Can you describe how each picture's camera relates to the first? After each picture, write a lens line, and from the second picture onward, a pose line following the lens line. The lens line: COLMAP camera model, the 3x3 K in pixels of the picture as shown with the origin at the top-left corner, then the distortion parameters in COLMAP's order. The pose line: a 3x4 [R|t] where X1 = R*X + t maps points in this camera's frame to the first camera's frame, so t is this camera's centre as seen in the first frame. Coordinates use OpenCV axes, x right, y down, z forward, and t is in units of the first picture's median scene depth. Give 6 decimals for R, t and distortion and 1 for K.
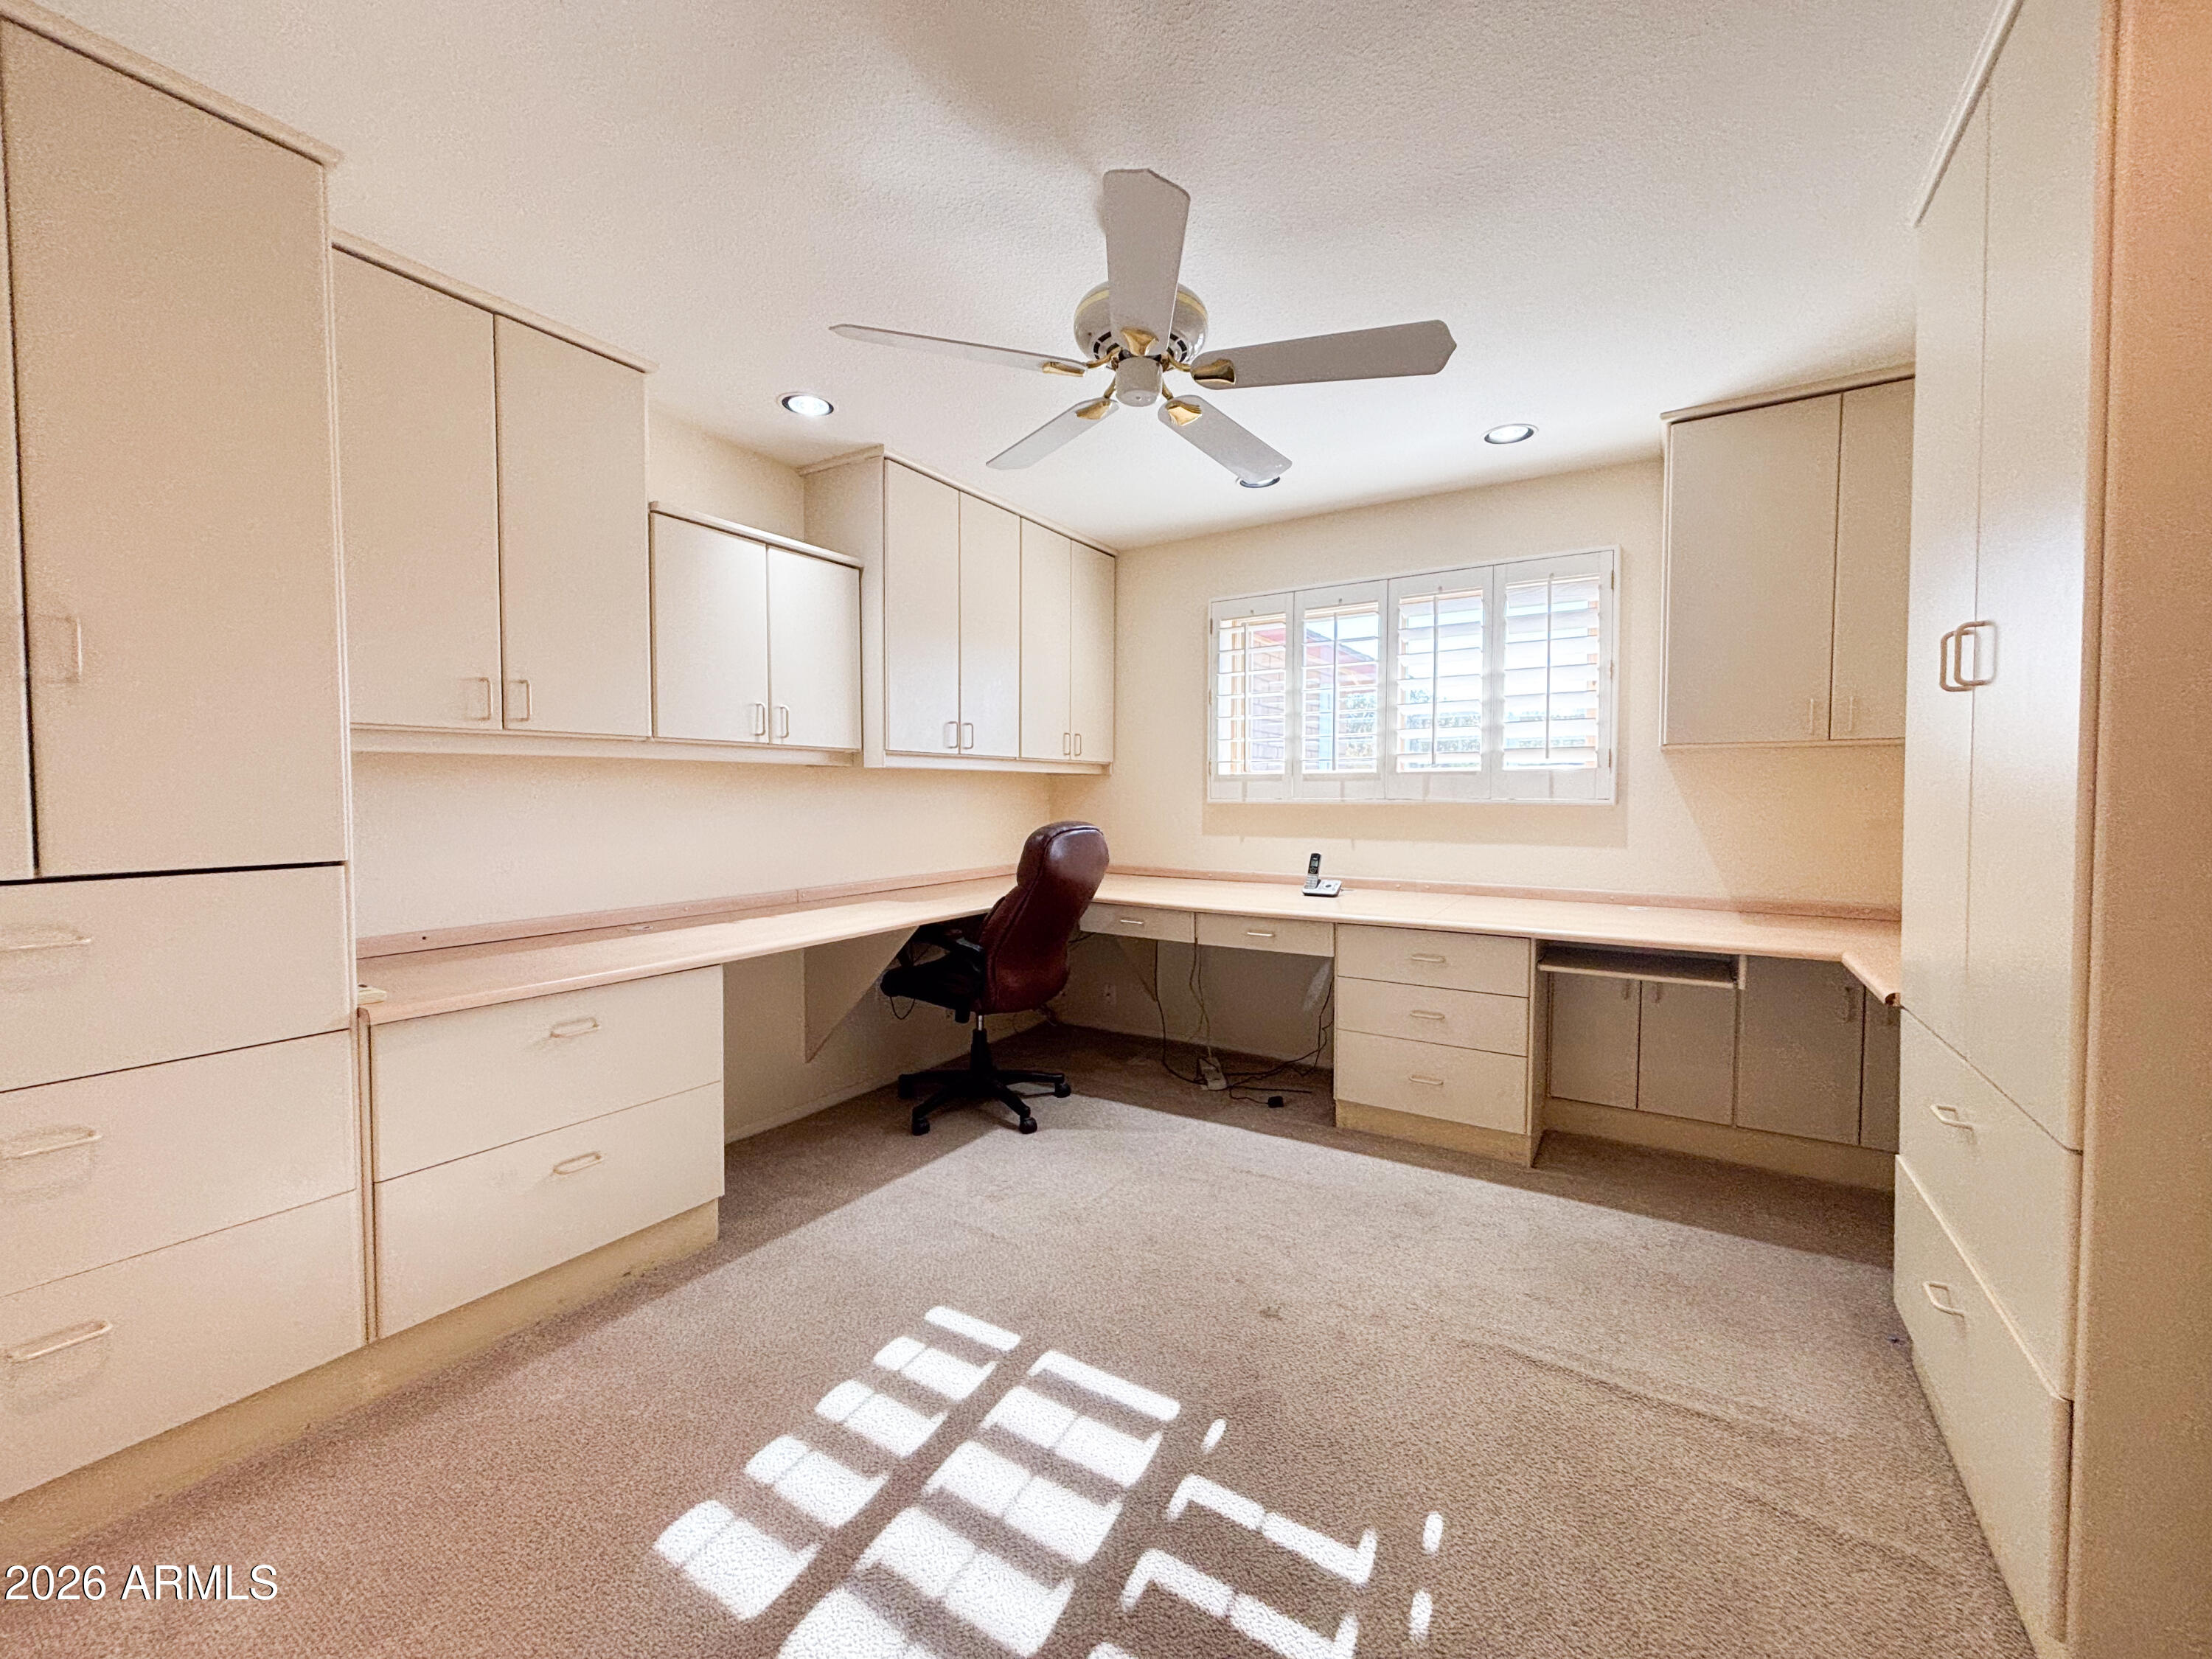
lens RADIAL K [[896.4, 0, 1105.2], [0, 896.4, 828.3], [0, 0, 1]] dist [0.017697, -0.012976]
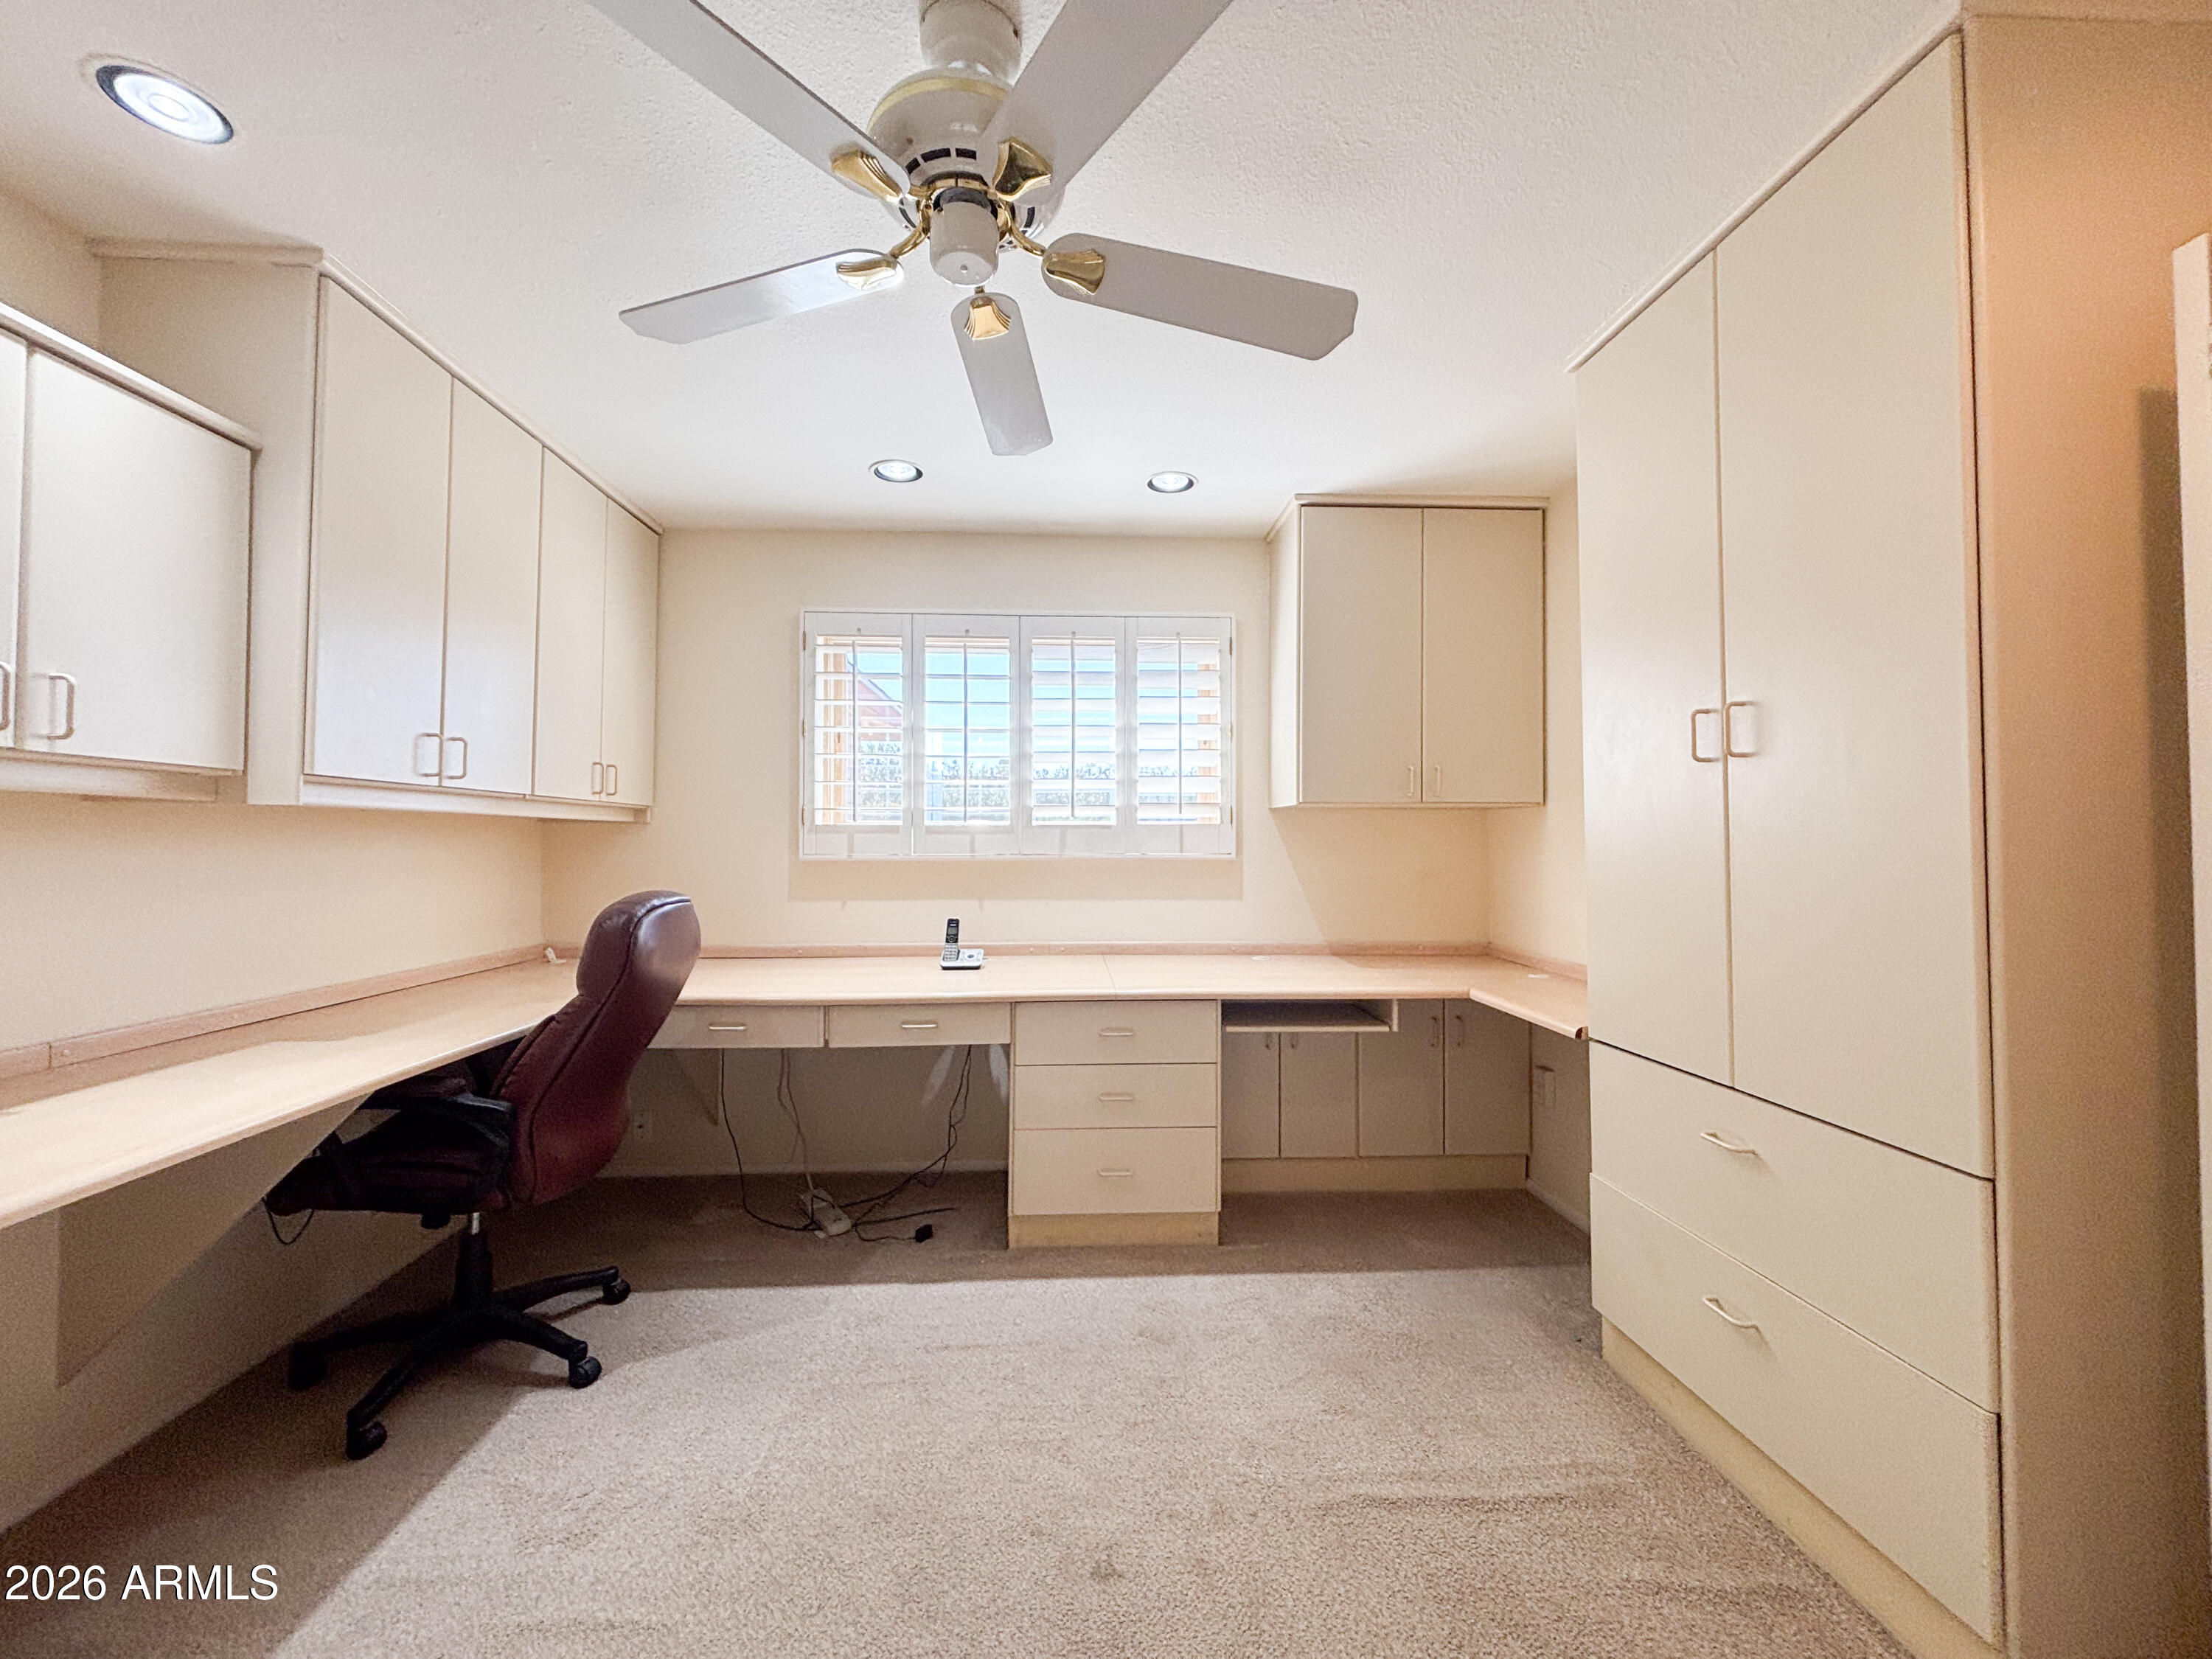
lens RADIAL K [[898.7, 0, 1103.9], [0, 898.7, 826.7], [0, 0, 1]] dist [0.001324, -0.000657]
pose [[0.816639, 0.011836, 0.577028, -0.159690], [0.022252, 0.998401, -0.051972, -0.013840], [-0.576720, 0.055282, 0.815069, 0.251836]]
